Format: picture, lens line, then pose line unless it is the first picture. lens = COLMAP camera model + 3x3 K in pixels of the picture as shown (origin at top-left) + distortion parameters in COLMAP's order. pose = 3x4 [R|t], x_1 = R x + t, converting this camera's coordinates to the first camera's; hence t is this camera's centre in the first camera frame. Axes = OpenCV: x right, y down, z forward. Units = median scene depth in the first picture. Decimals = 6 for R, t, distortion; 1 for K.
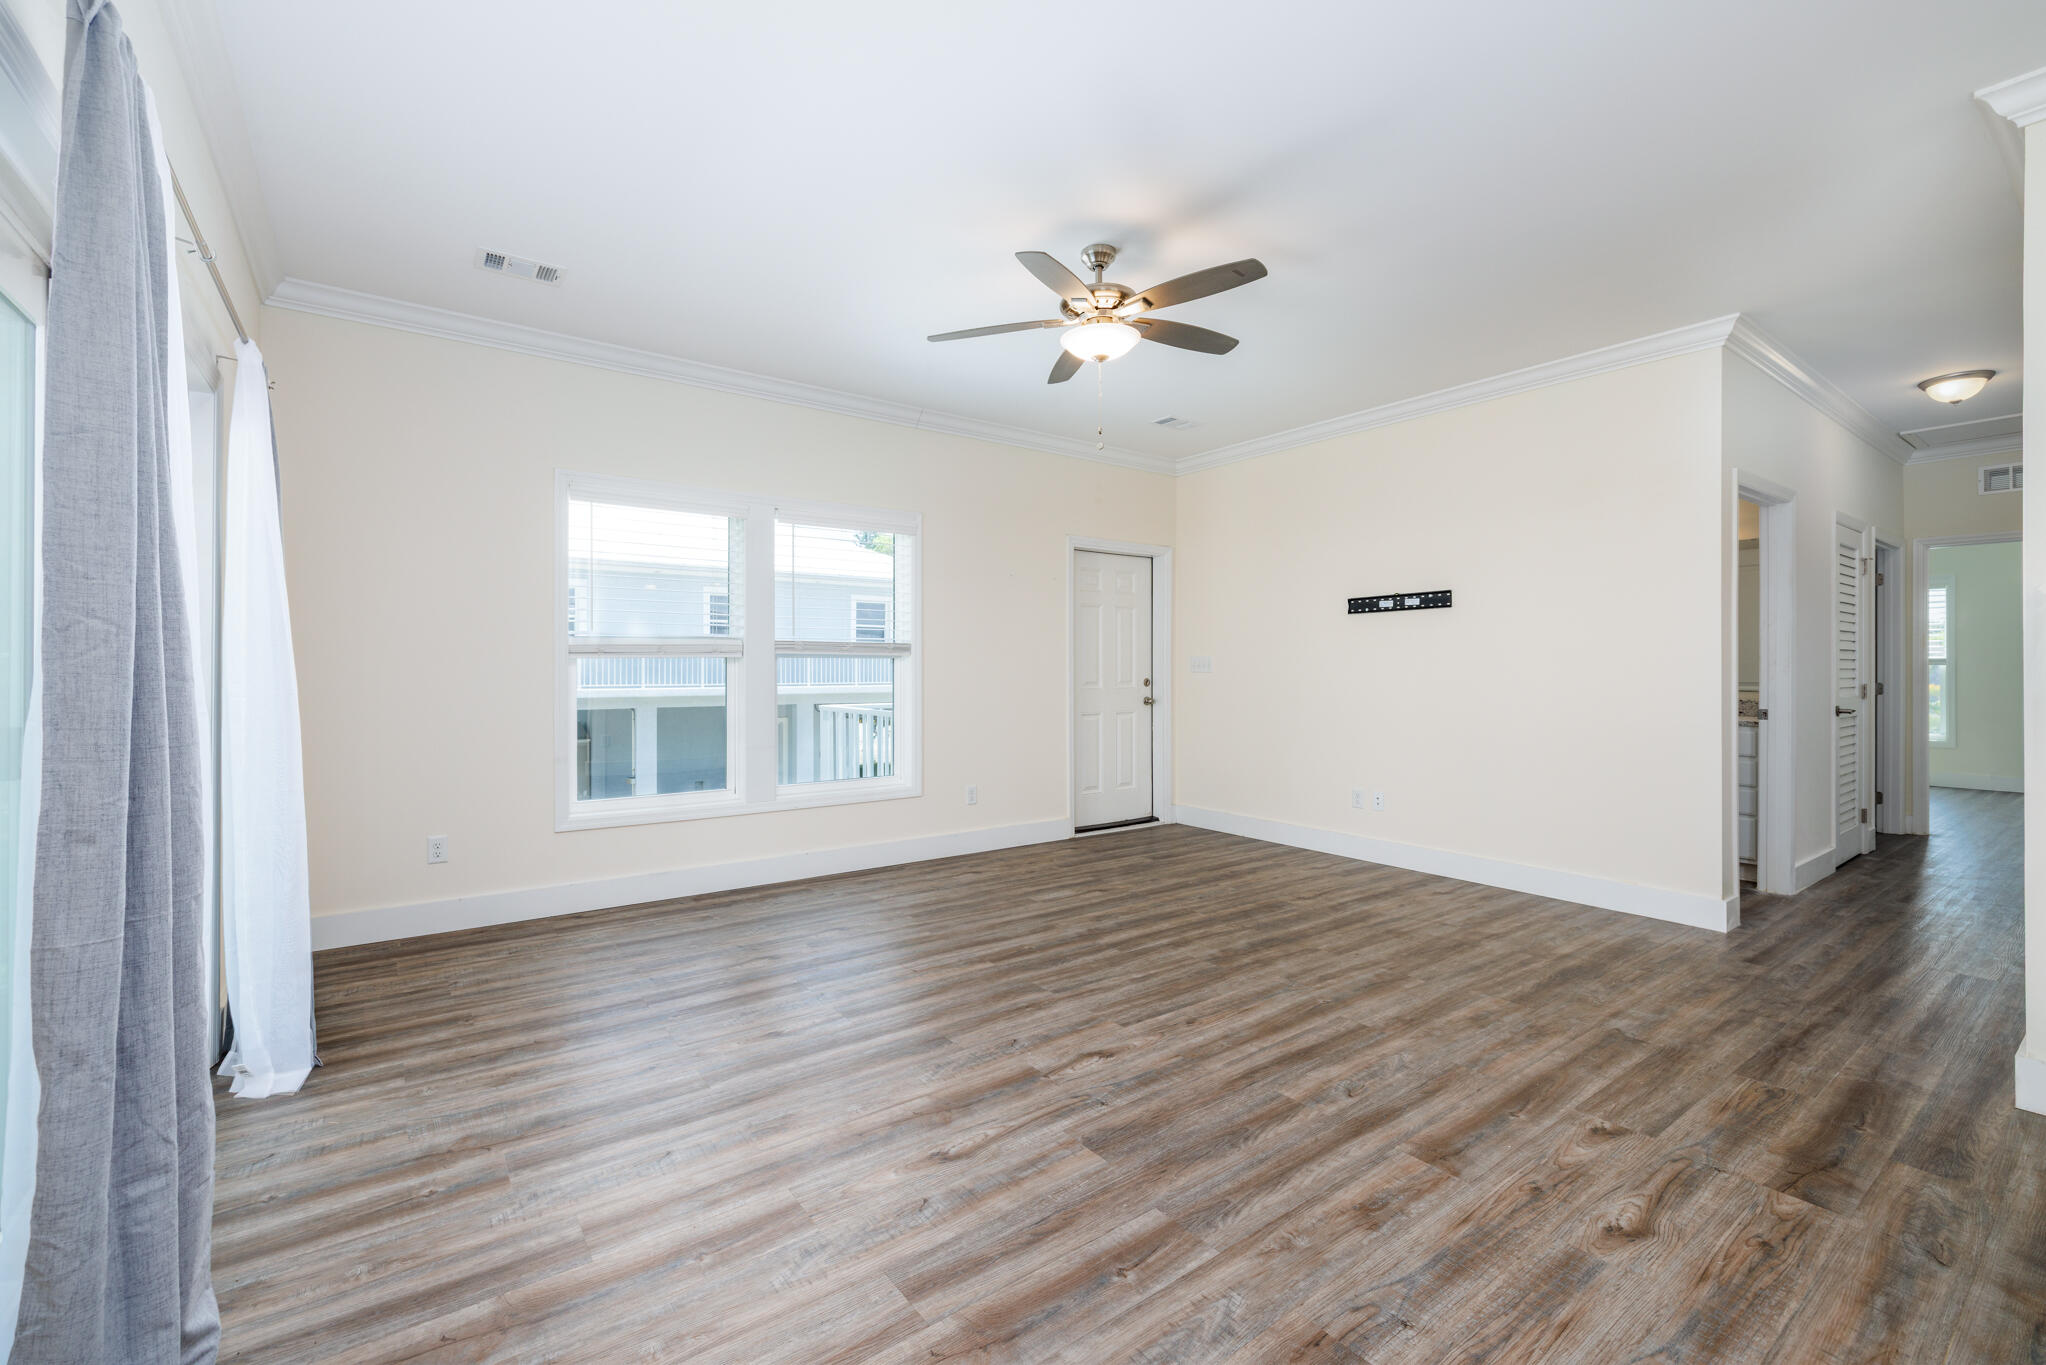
lens RADIAL K [[857.2, 0, 1004.5], [0, 857.2, 669.9], [0, 0, 1]] dist [0.000619, -0.000098]
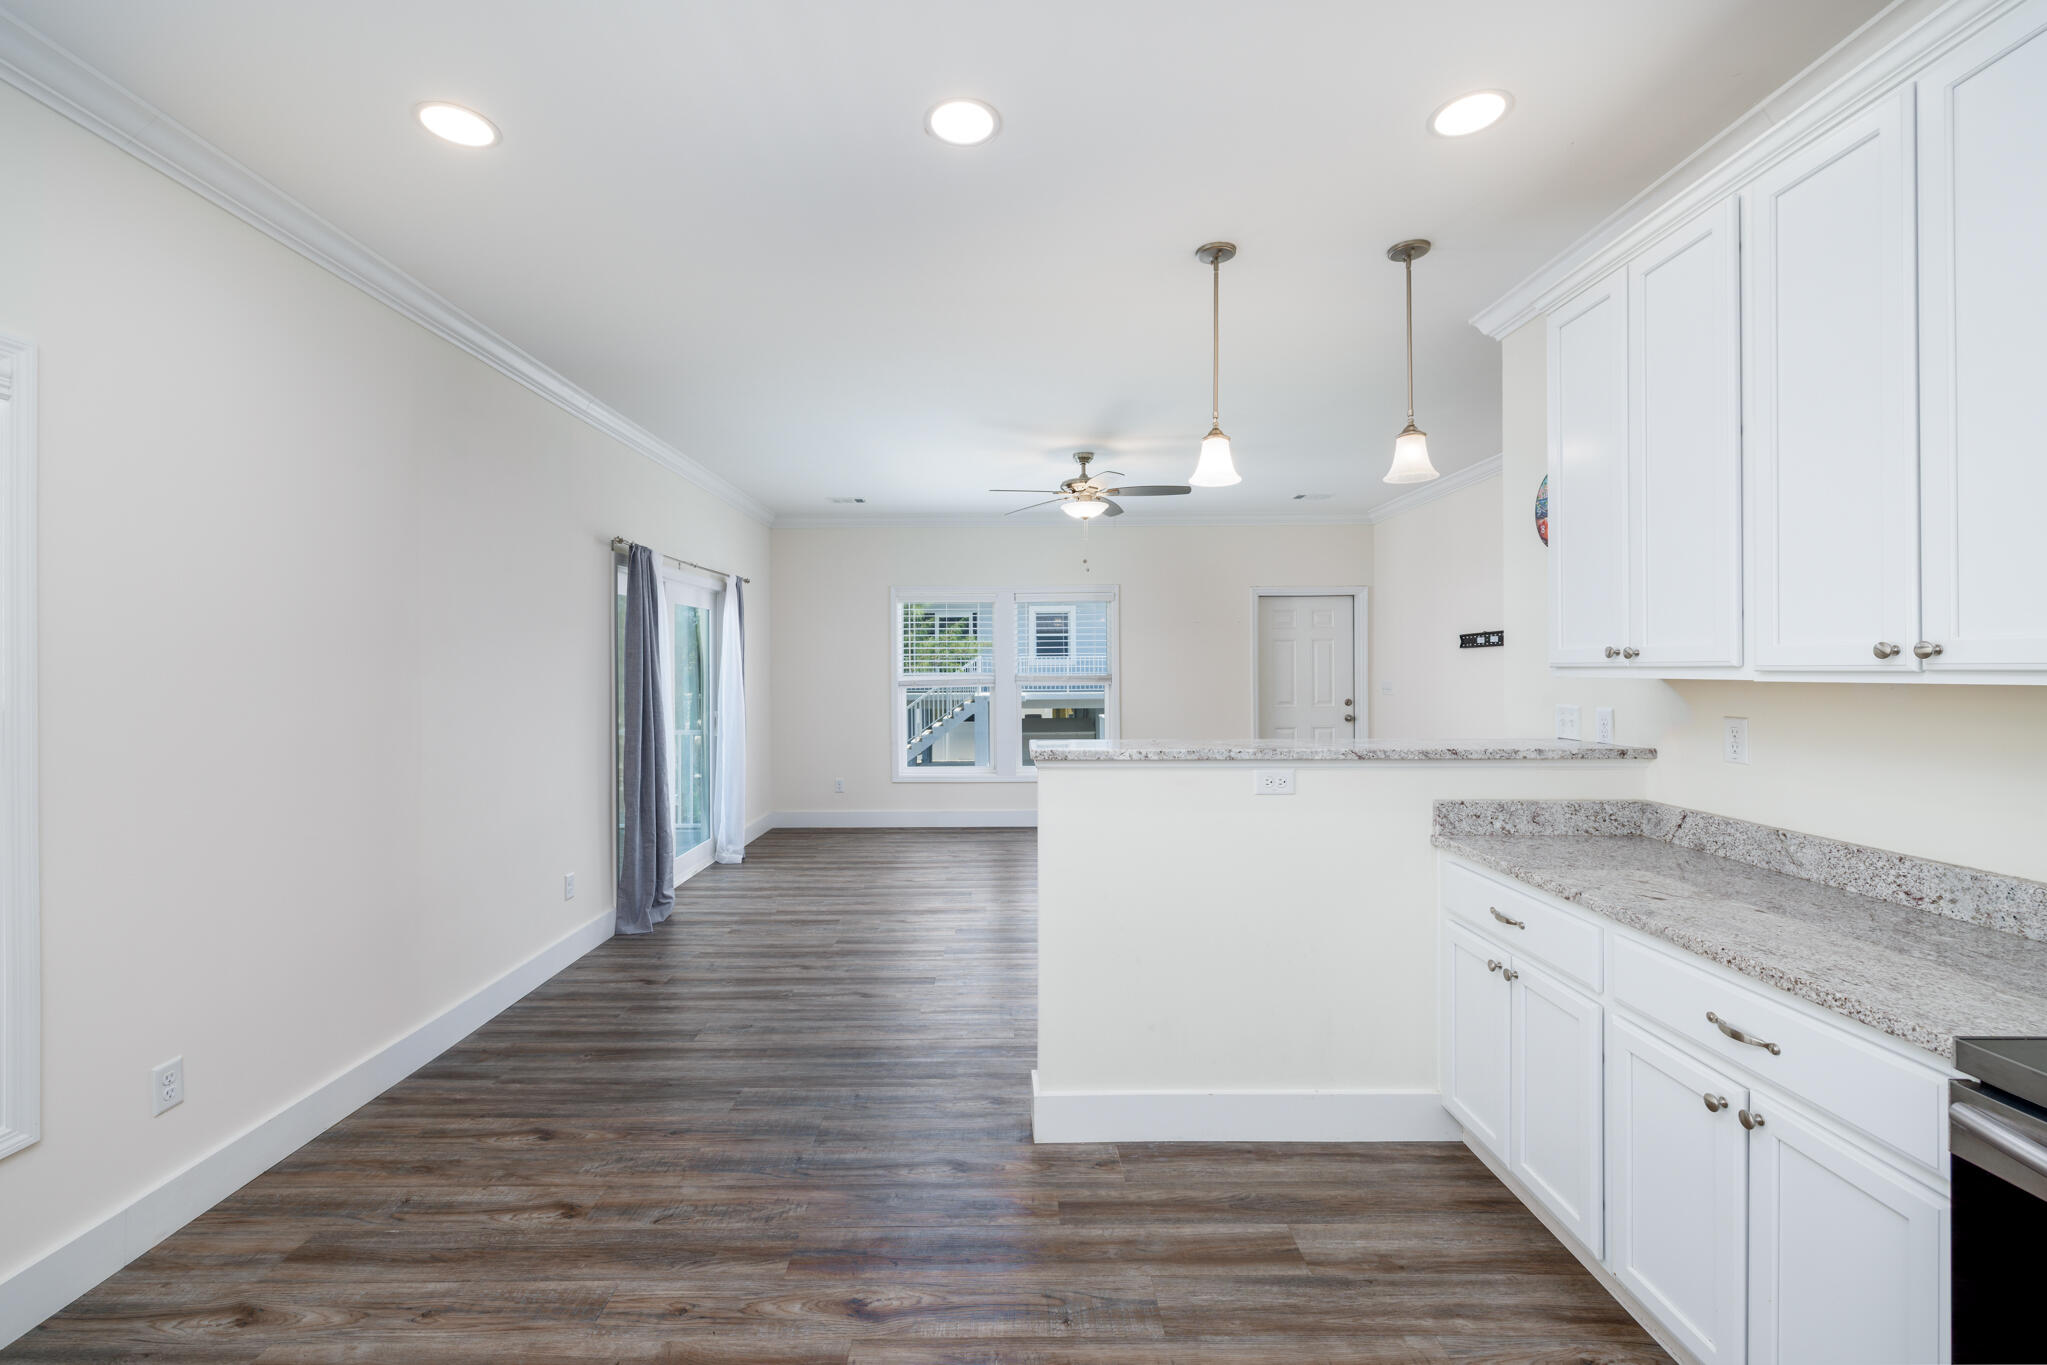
lens RADIAL K [[857.6, 0, 1009.3], [0, 857.6, 669.7], [0, 0, 1]] dist [0.000619, -0.000098]
pose [[0.809836, -0.002797, -0.586649, 1.006206], [0.004487, 0.999989, 0.001427, -0.071158], [0.586639, -0.003788, 0.809840, -0.458708]]
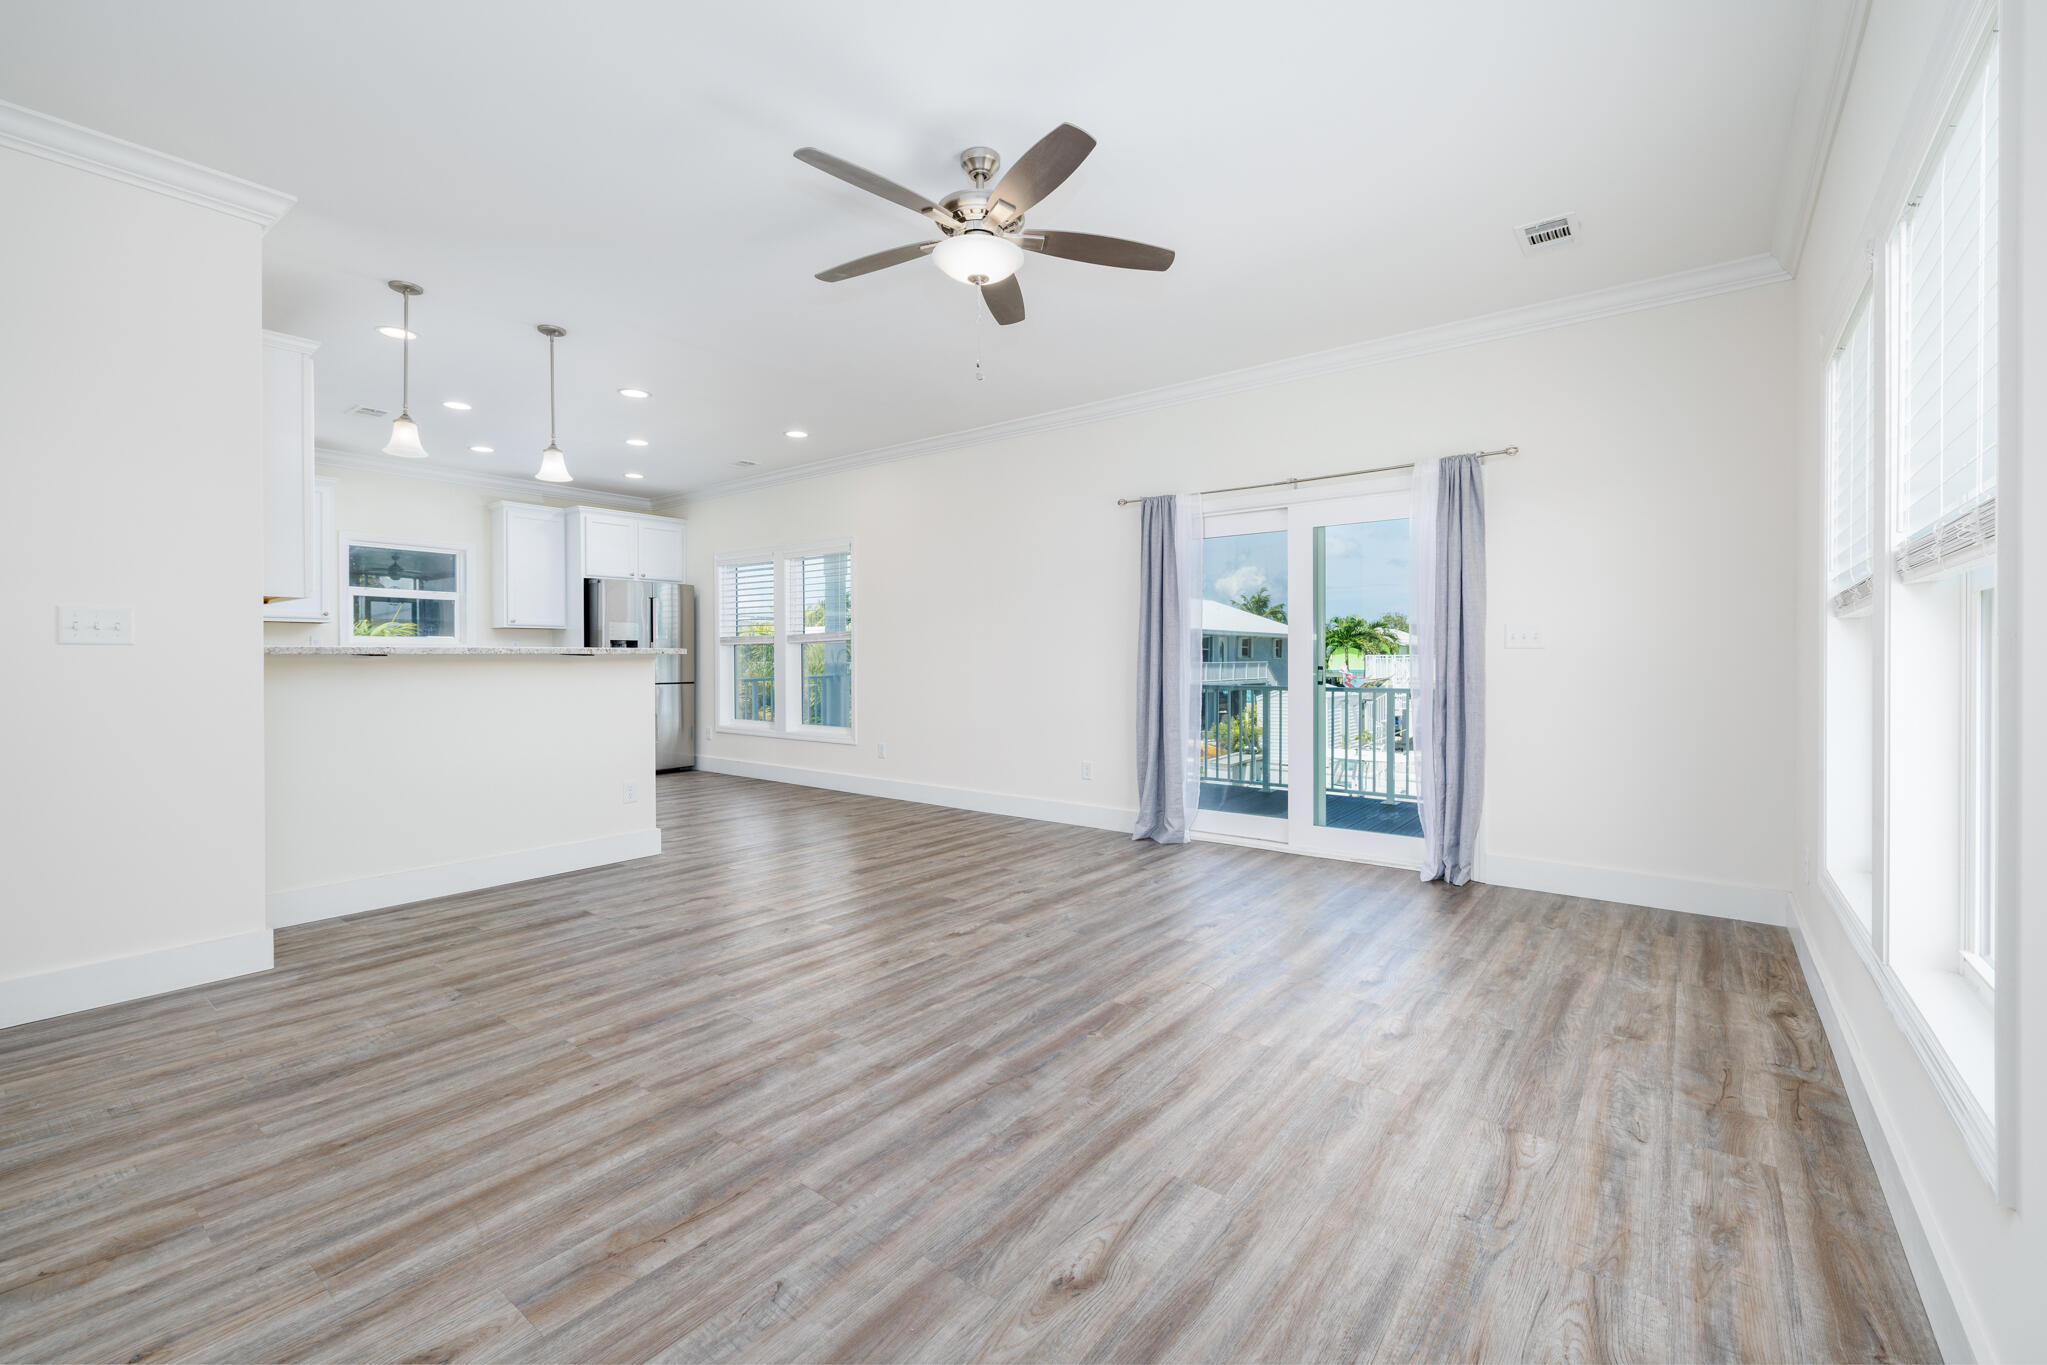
lens RADIAL K [[857.6, 0, 1019.2], [0, 857.6, 649.5], [0, 0, 1]] dist [0.000619, -0.000098]
pose [[-0.959265, -0.002504, -0.282498, 0.333116], [-0.000512, 0.999974, -0.007124, 0.019195], [0.282509, -0.006689, -0.959241, 1.932124]]
